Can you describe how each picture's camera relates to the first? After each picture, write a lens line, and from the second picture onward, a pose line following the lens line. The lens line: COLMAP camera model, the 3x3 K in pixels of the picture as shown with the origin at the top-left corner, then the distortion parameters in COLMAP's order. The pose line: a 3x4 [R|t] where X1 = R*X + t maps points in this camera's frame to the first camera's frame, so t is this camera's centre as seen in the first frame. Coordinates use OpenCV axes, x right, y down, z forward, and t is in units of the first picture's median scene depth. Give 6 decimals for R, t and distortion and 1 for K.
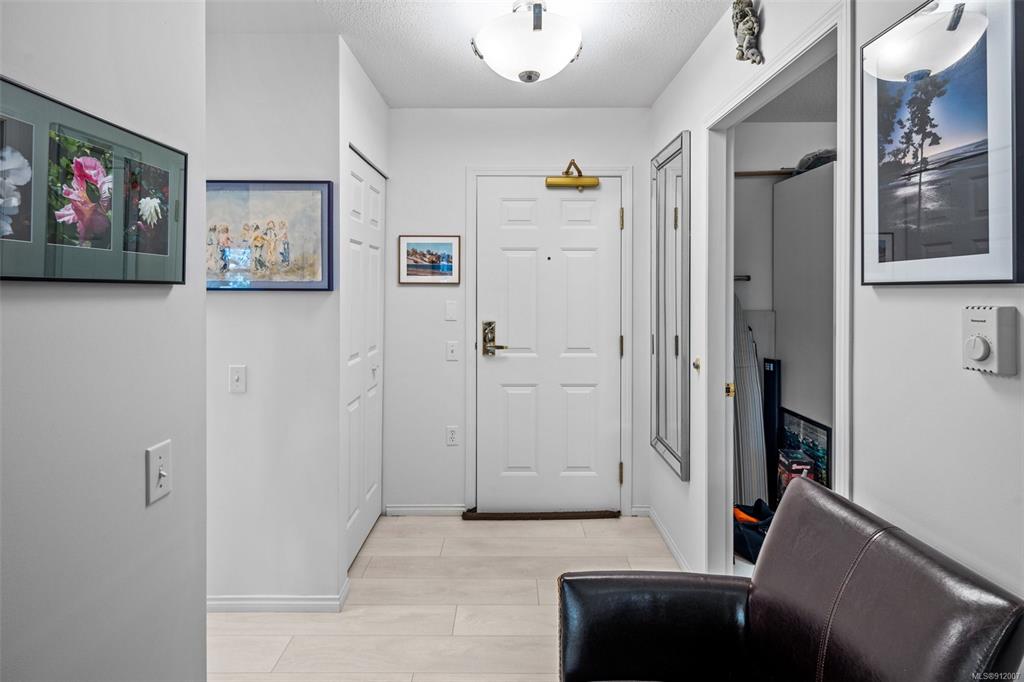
lens RADIAL K [[505.4, 0, 511.0], [0, 505.4, 292.0], [0, 0, 1]] dist [-0.001551, -0.000423]
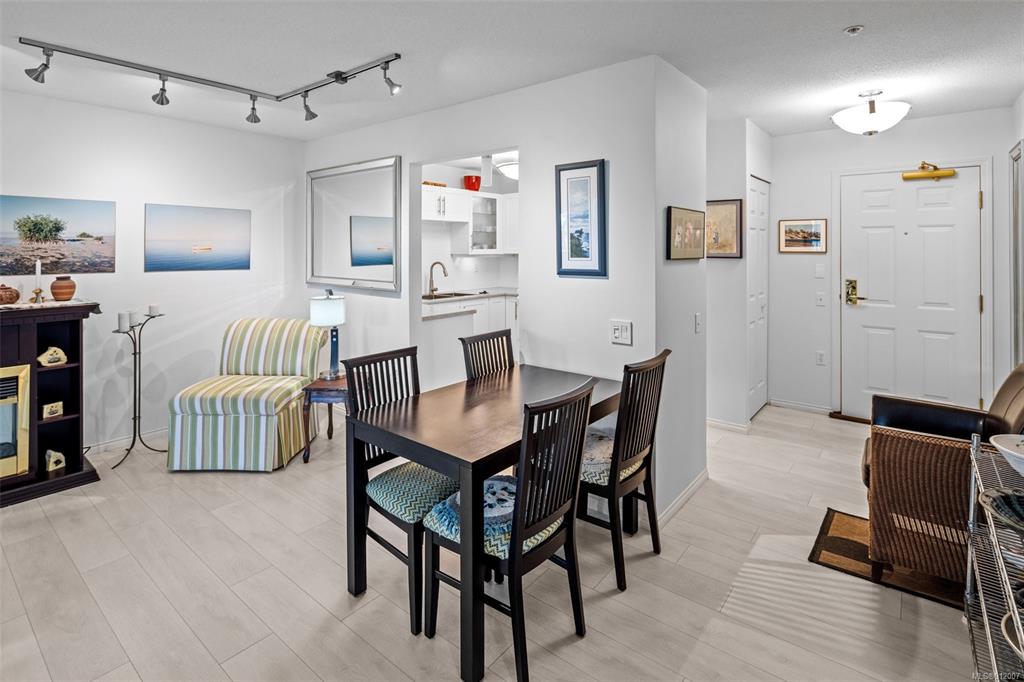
lens RADIAL K [[503.0, 0, 511.2], [0, 503.0, 246.2], [0, 0, 1]] dist [0.002220, -0.001075]
pose [[0.777259, -0.003770, -0.629169, 0.105569], [-0.000551, 0.999978, -0.006672, -0.024853], [0.629180, 0.005532, 0.777240, -0.698252]]
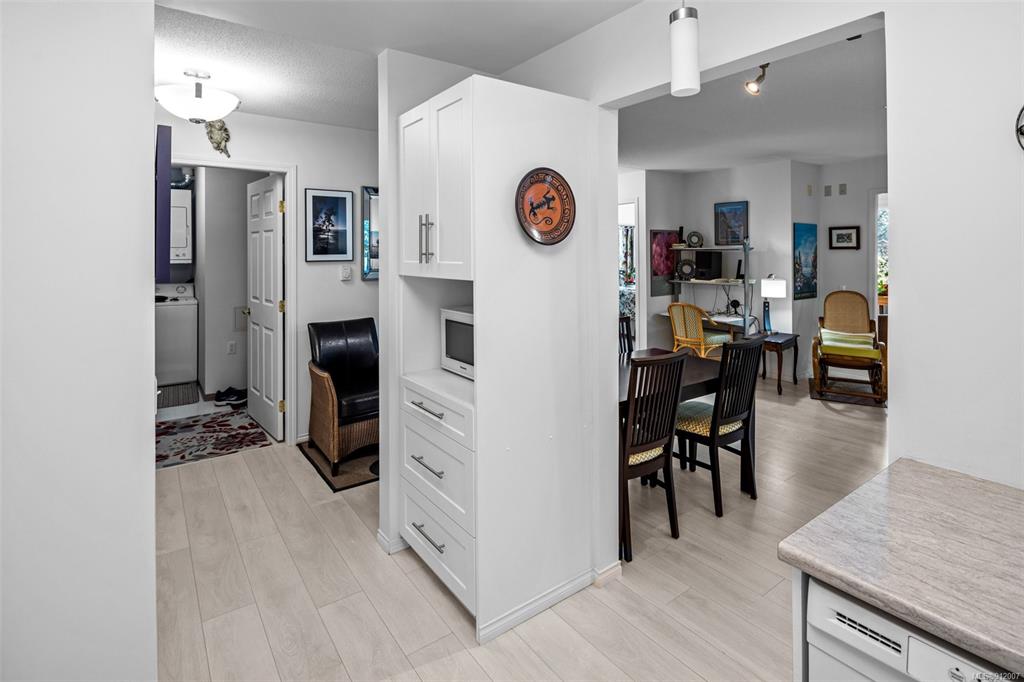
lens RADIAL K [[502.6, 0, 512.1], [0, 502.6, 247.6], [0, 0, 1]] dist [0.007968, -0.003941]
pose [[-0.586220, 0.009572, 0.810095, -1.092787], [0.011040, 0.999932, -0.003826, -0.031141], [-0.810077, 0.006701, -0.586286, 0.737239]]
